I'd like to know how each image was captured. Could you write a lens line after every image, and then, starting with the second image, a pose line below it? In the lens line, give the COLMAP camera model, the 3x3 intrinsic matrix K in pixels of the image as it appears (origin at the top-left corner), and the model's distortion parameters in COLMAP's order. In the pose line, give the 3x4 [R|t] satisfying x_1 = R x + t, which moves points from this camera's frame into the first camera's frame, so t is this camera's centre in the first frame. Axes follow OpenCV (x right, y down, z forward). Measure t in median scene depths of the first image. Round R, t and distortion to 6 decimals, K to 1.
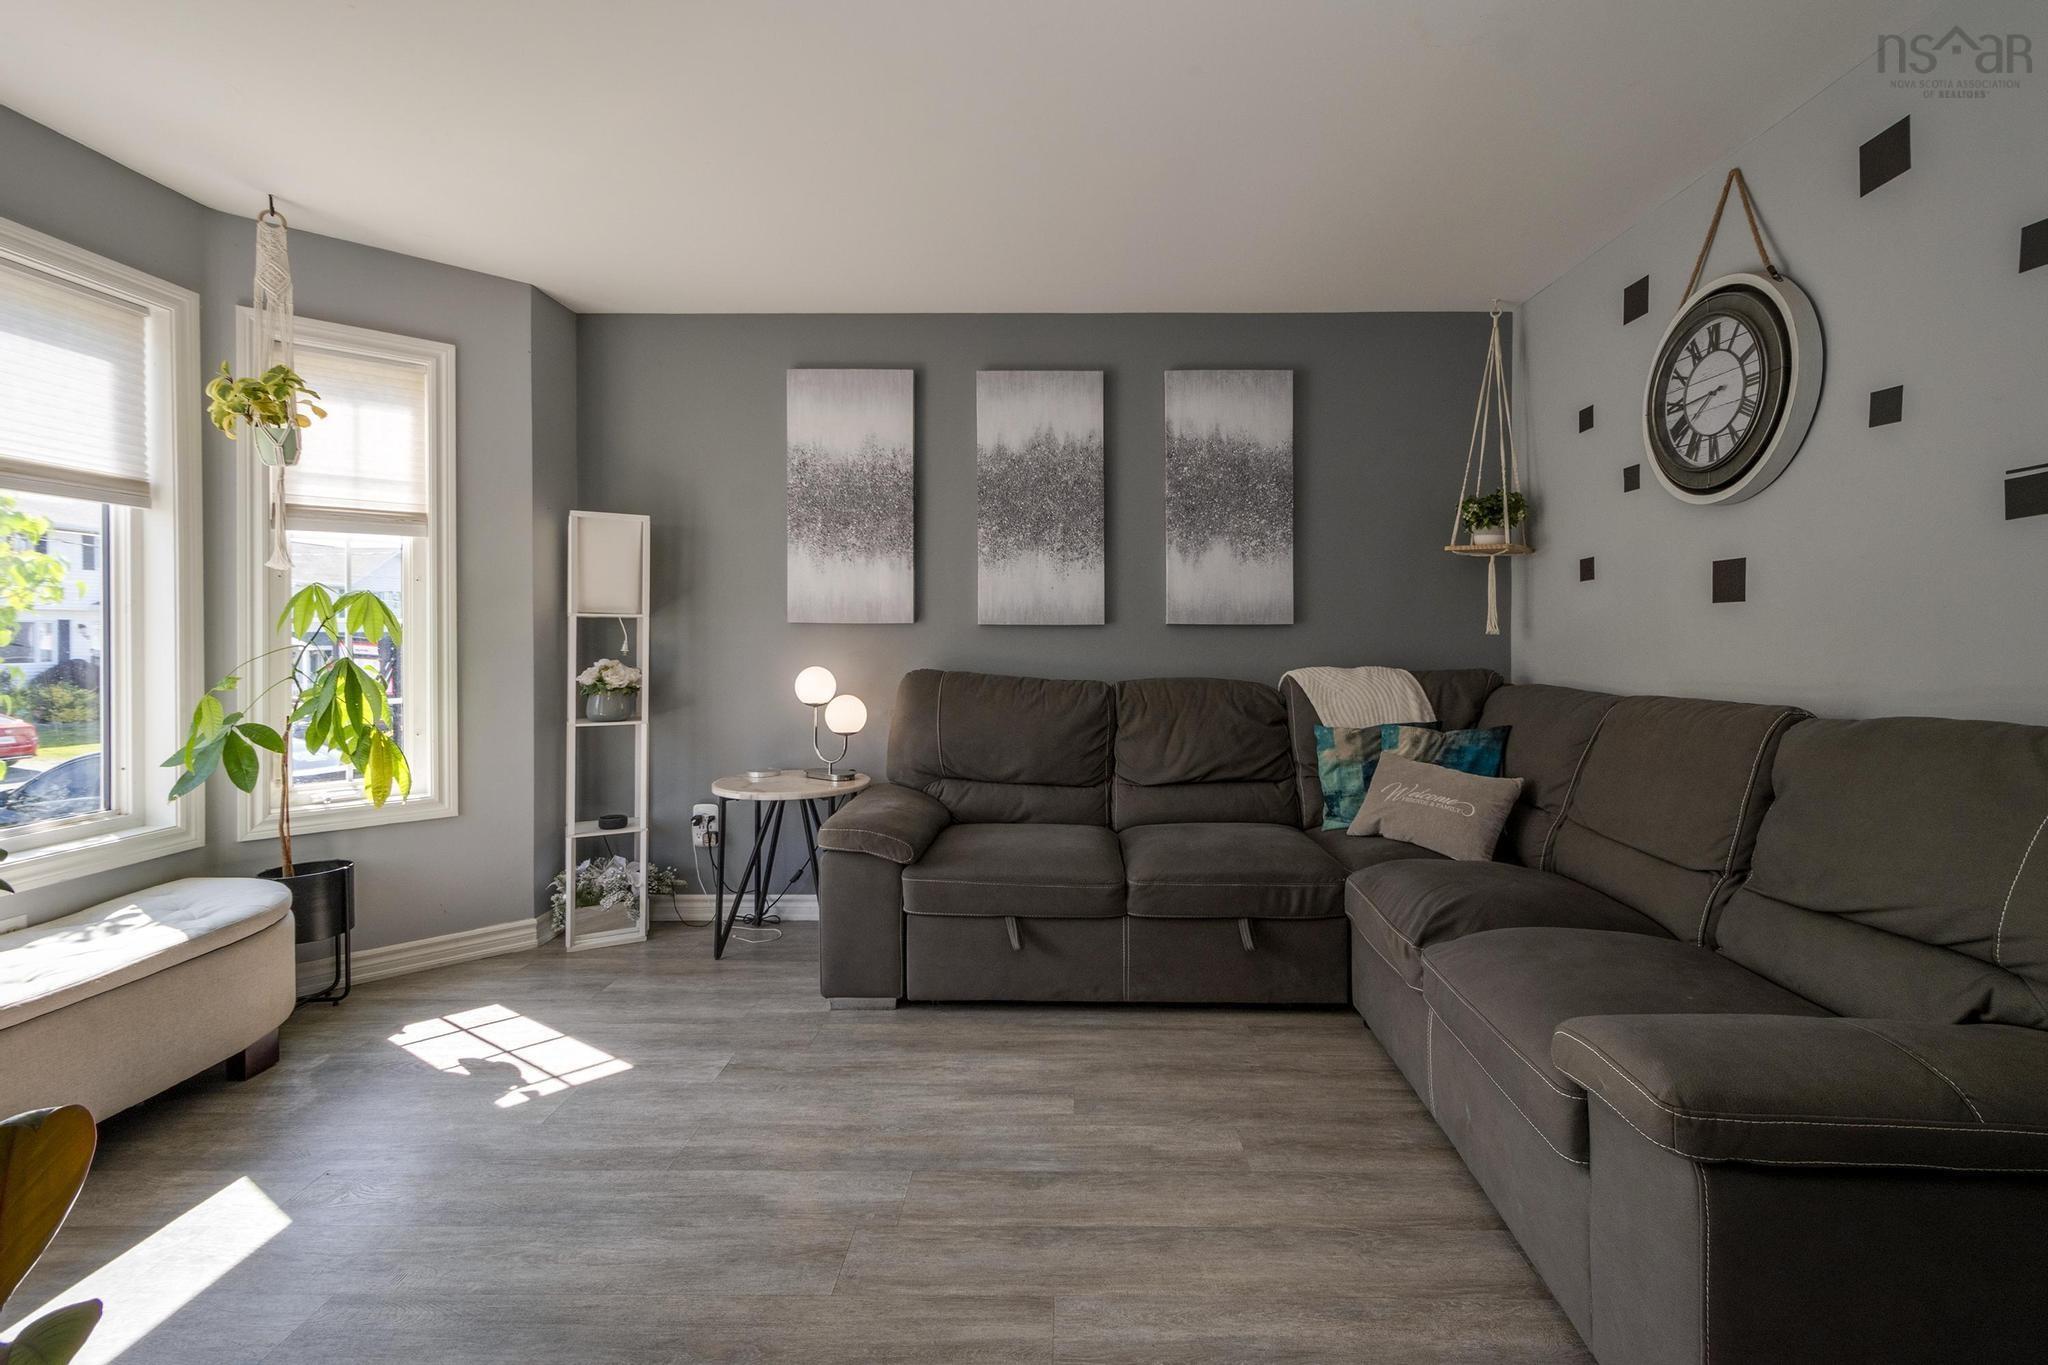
lens RADIAL K [[906.1, 0, 1068.4], [0, 906.1, 644.5], [0, 0, 1]] dist [0.000291, -0.000043]
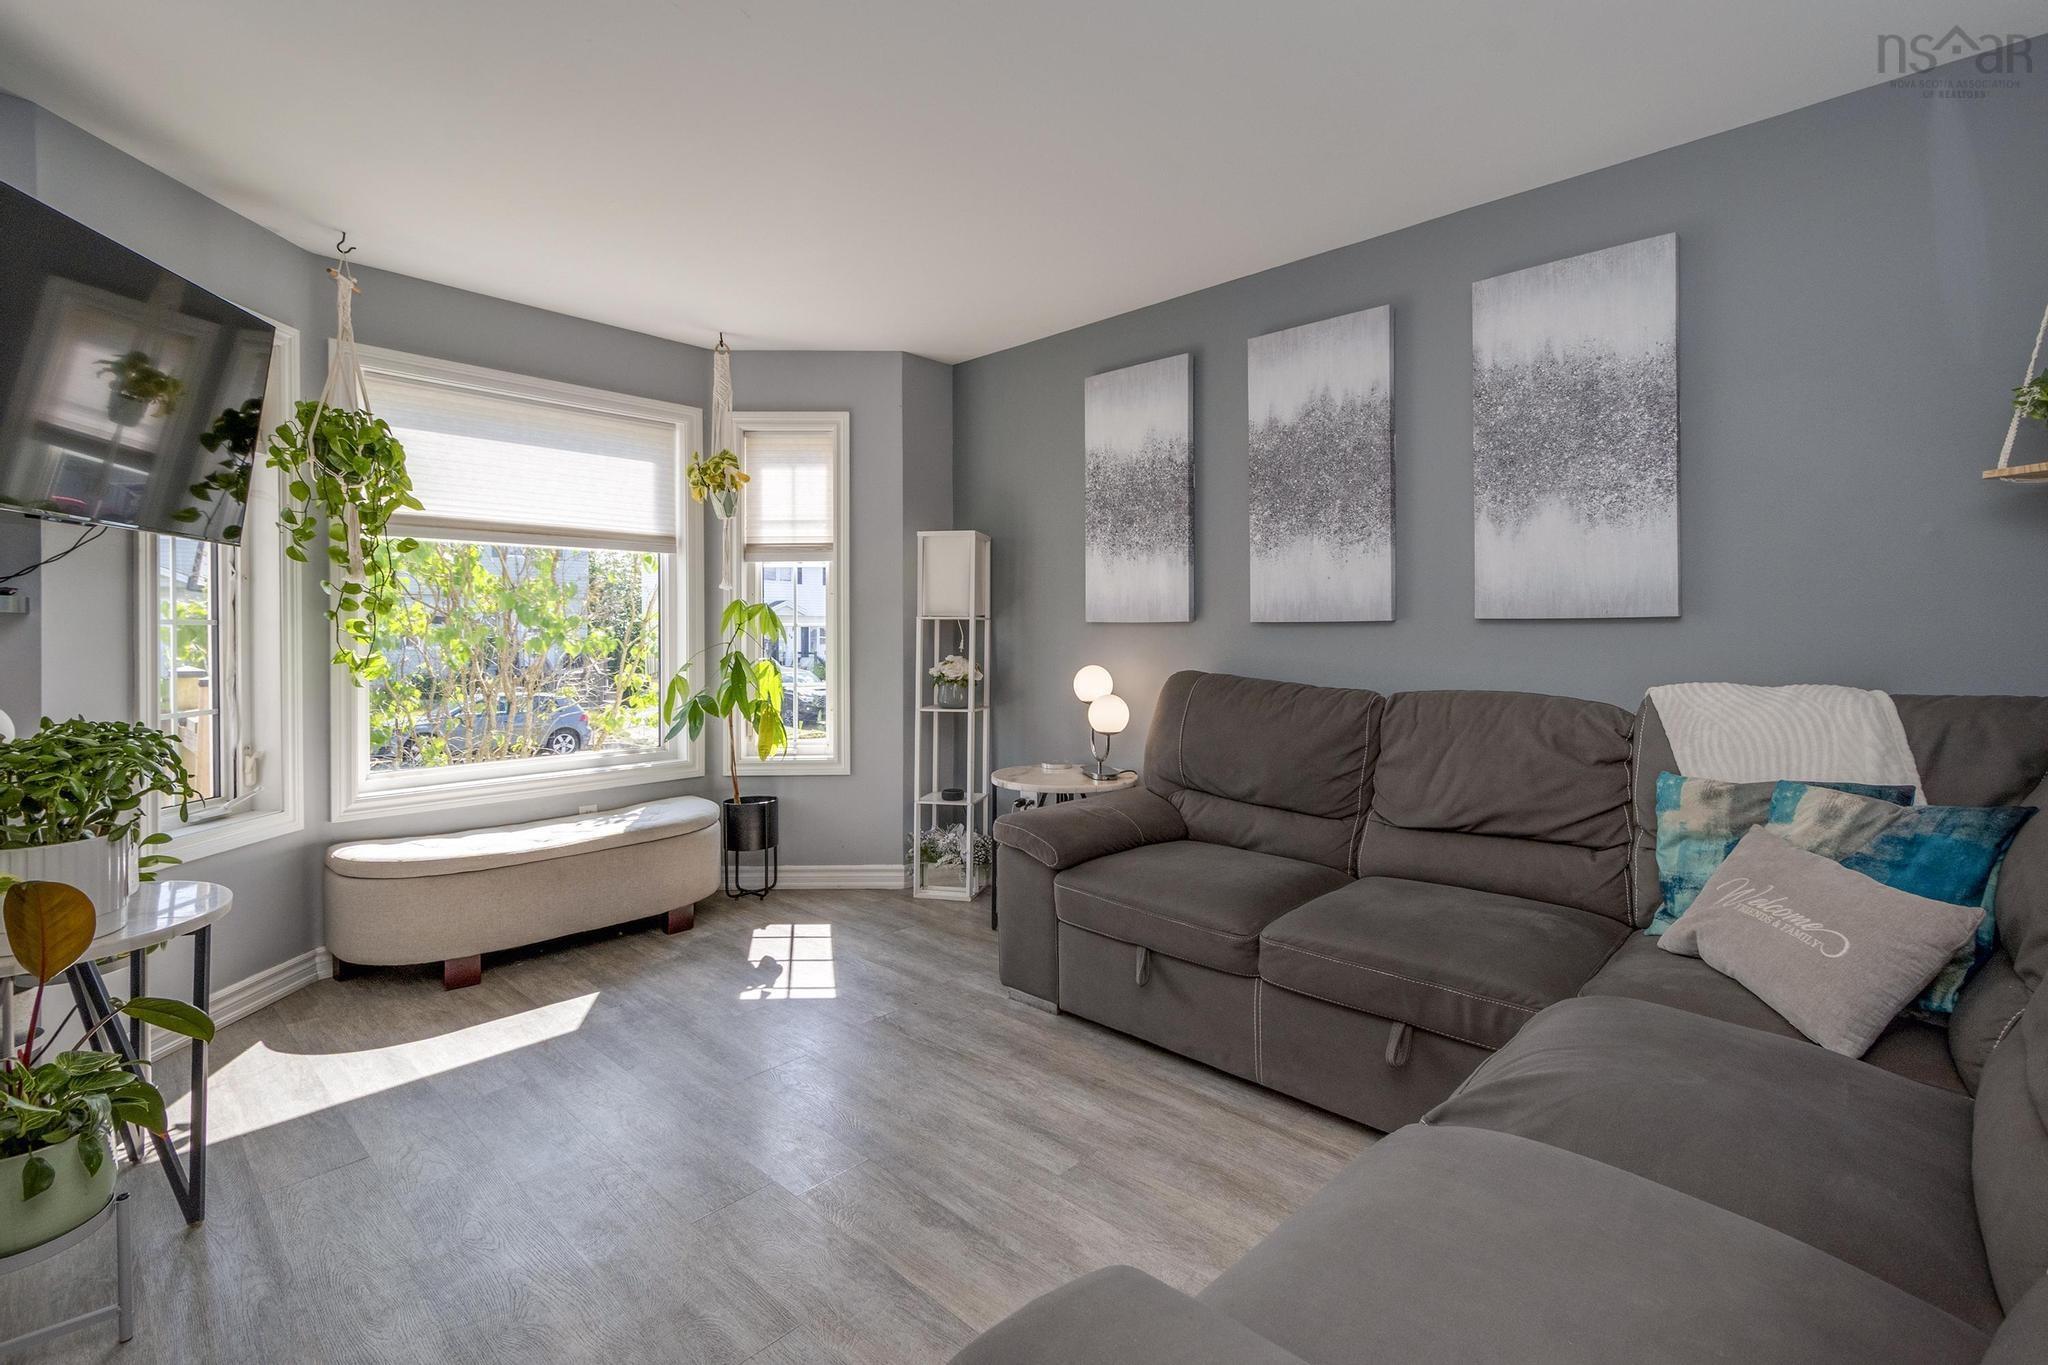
lens RADIAL K [[913.5, 0, 1042.3], [0, 913.5, 638.1], [0, 0, 1]] dist [0.006341, -0.001371]
pose [[0.737193, 0.000830, -0.675681, 0.432224], [-0.004430, 0.999984, -0.003606, -0.002659], [0.675667, 0.005652, 0.737185, 0.236441]]
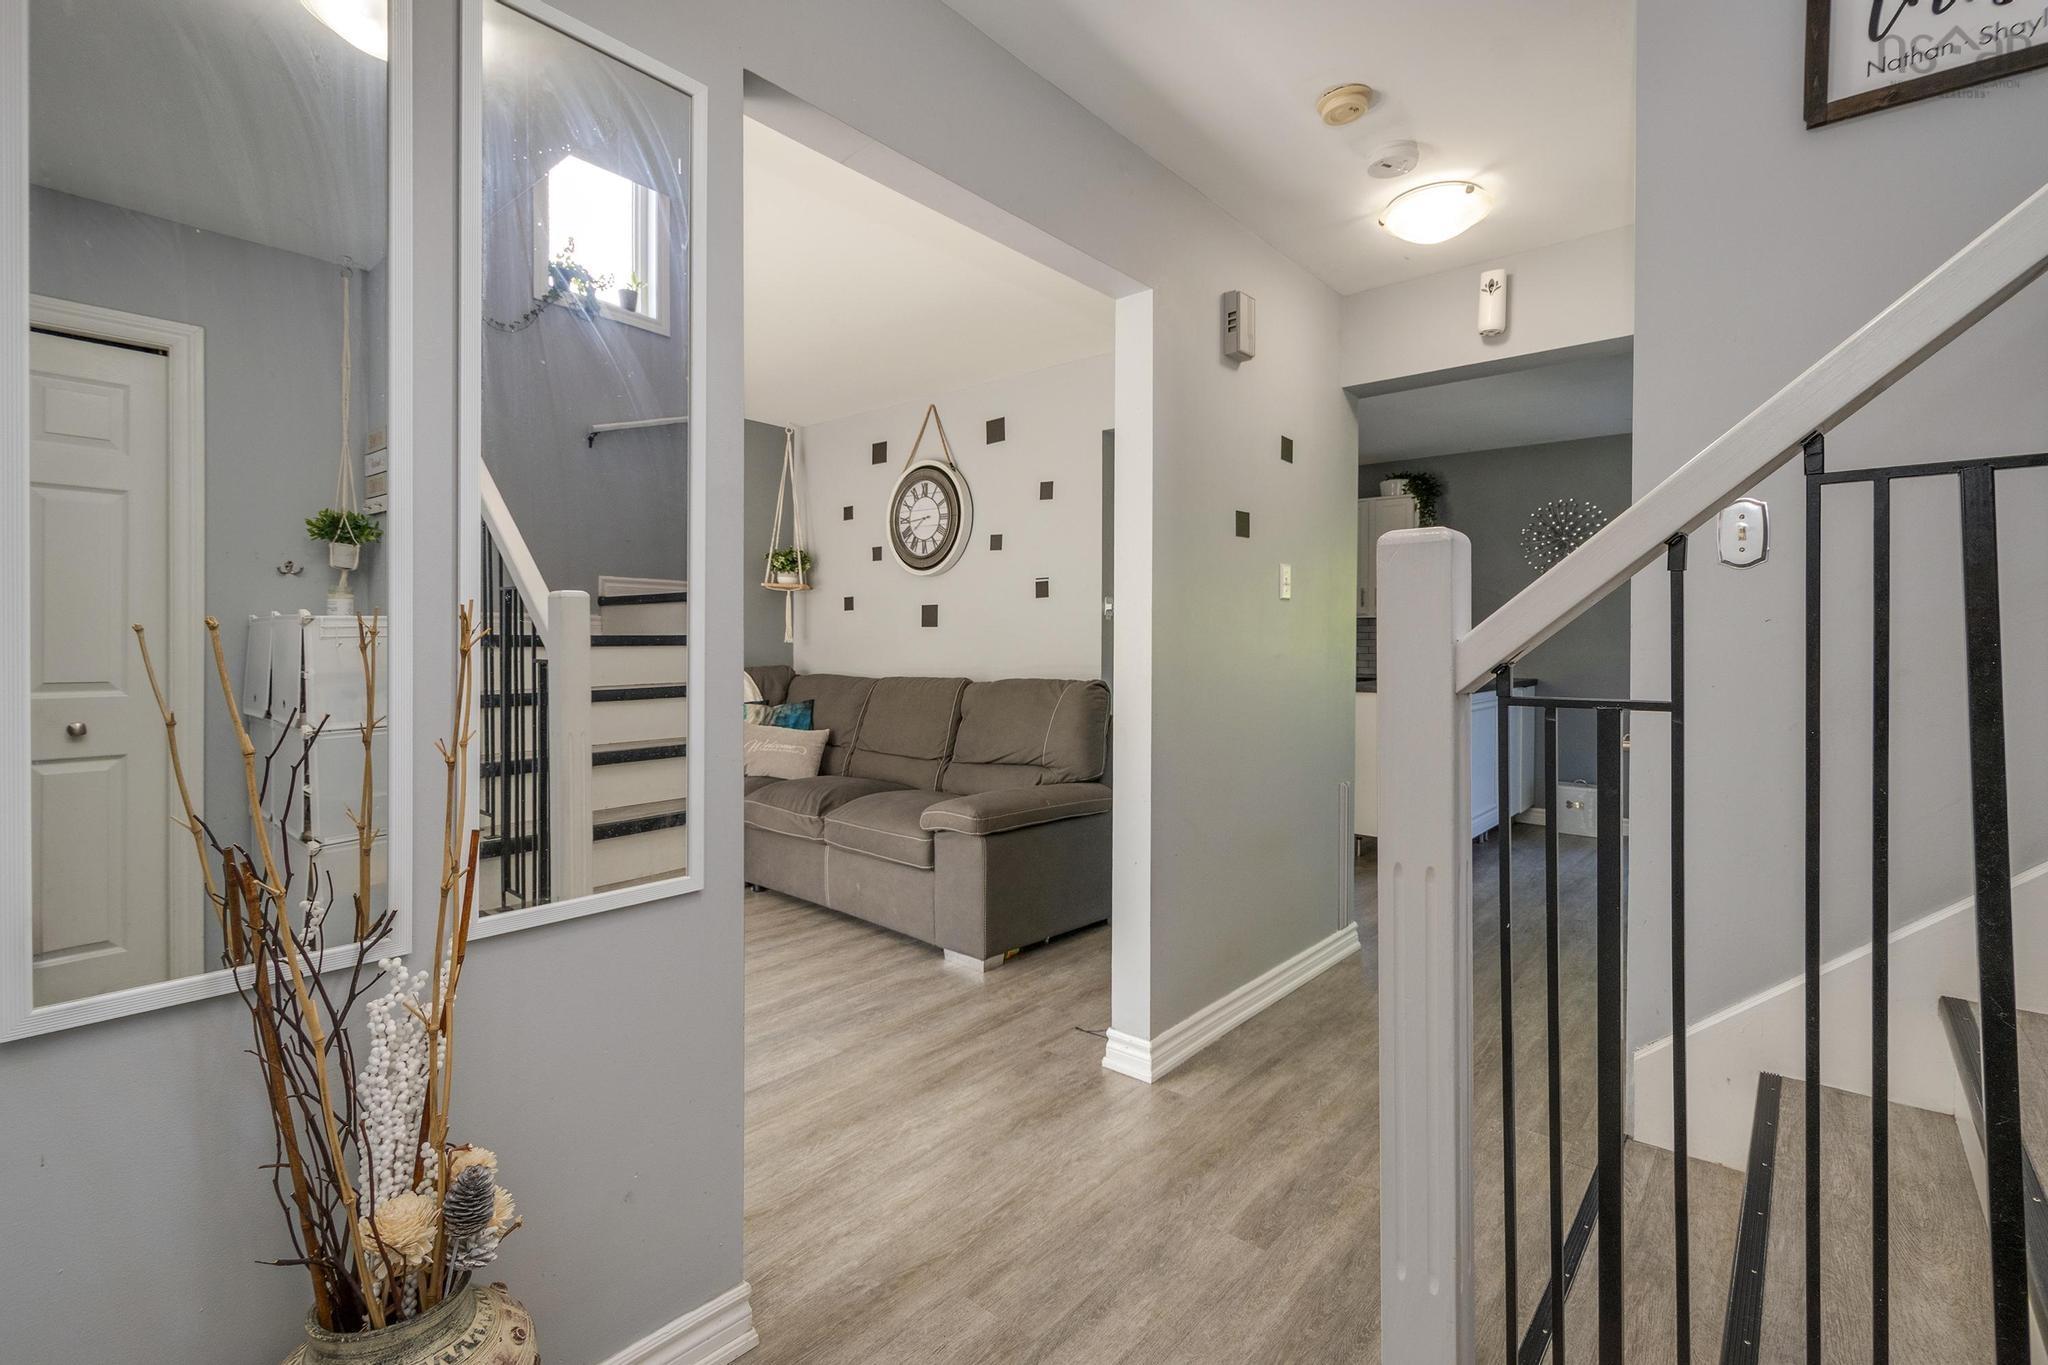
lens RADIAL K [[911.2, 0, 1025.5], [0, 911.2, 643.9], [0, 0, 1]] dist [-0.002942, -0.000258]
pose [[0.651032, 0.003578, 0.759042, -0.503502], [0.002206, 0.999976, -0.006606, 0.002568], [-0.759047, 0.005975, 0.651008, -0.345180]]
